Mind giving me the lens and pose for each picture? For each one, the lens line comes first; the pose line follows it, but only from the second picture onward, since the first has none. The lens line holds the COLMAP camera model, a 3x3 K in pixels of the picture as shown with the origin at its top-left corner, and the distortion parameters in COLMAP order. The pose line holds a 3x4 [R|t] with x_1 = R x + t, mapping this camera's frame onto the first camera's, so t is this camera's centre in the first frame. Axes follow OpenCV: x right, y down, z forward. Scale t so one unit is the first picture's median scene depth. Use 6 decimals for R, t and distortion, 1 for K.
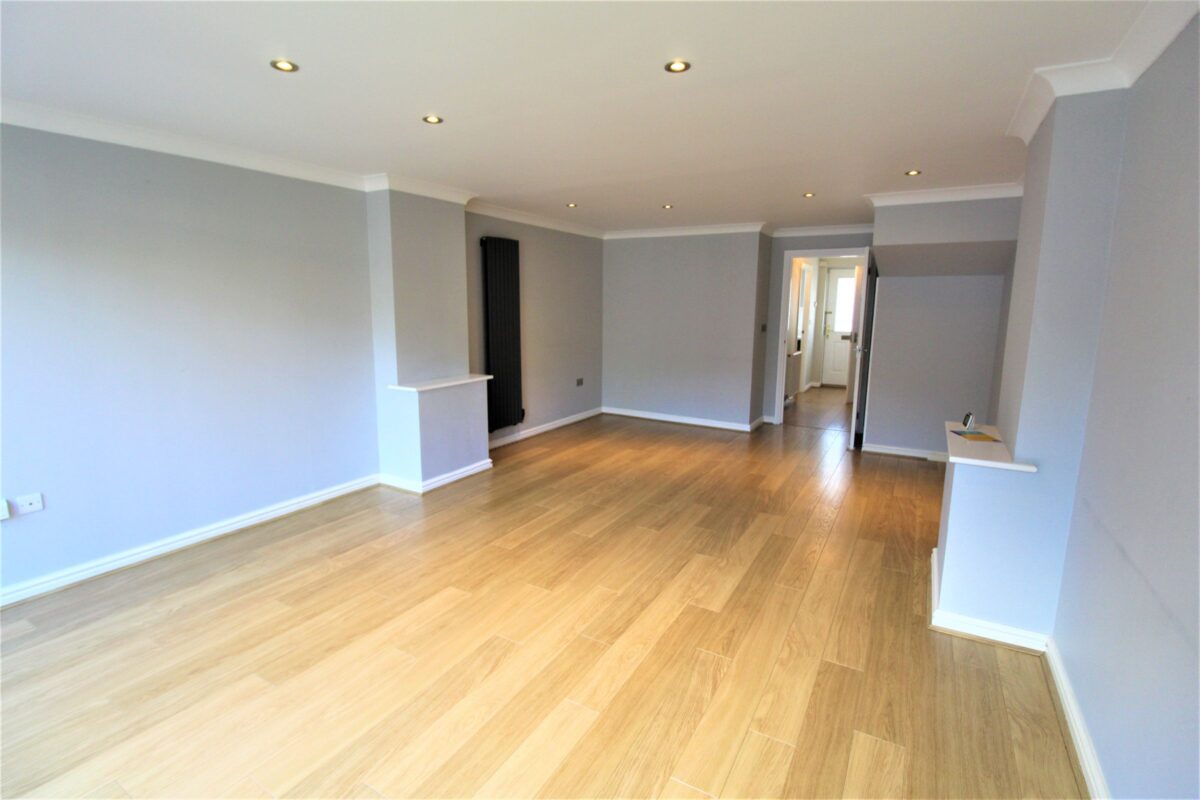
lens RADIAL K [[559.7, 0, 592.3], [0, 559.7, 394.5], [0, 0, 1]] dist [-0.014222, -0.004693]
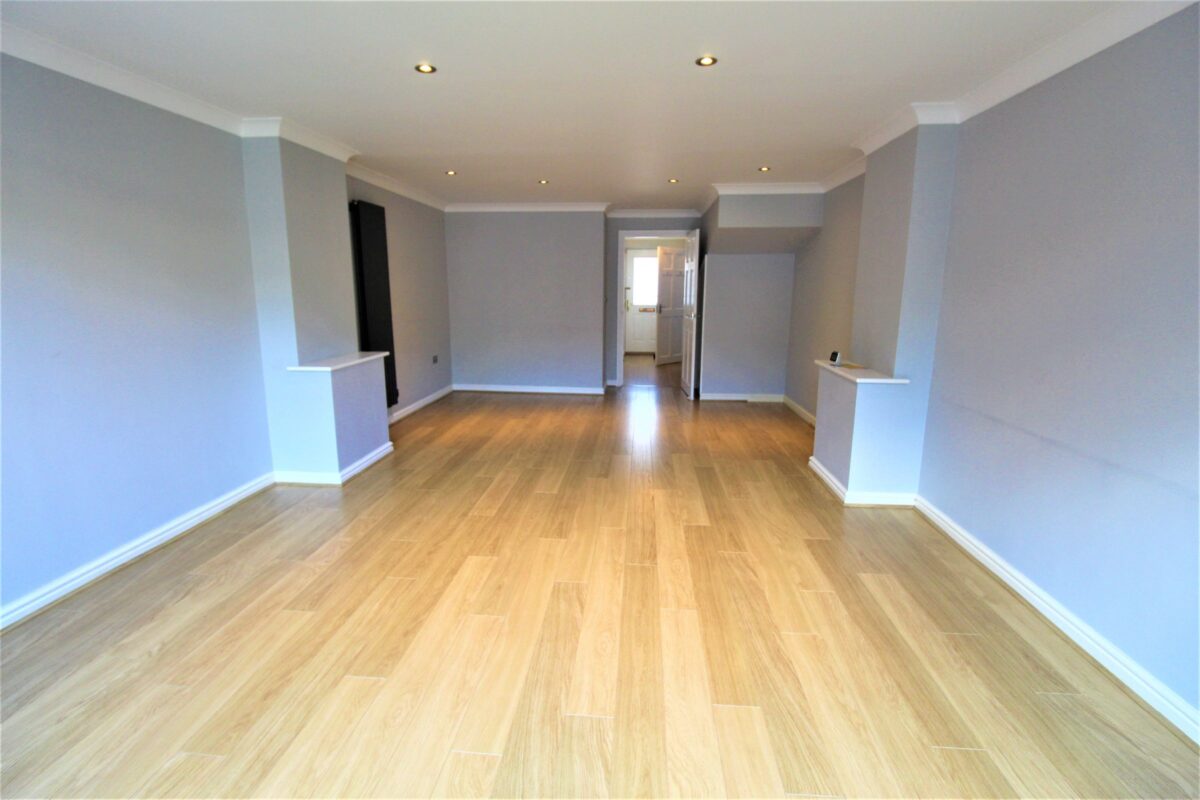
lens RADIAL K [[559.7, 0, 595.0], [0, 559.7, 396.0], [0, 0, 1]] dist [-0.014222, -0.004693]
pose [[0.898963, -0.087628, 0.429170, -0.447146], [0.074105, 0.996087, 0.048157, 0.032376], [-0.431711, -0.011488, 0.901939, 0.020874]]
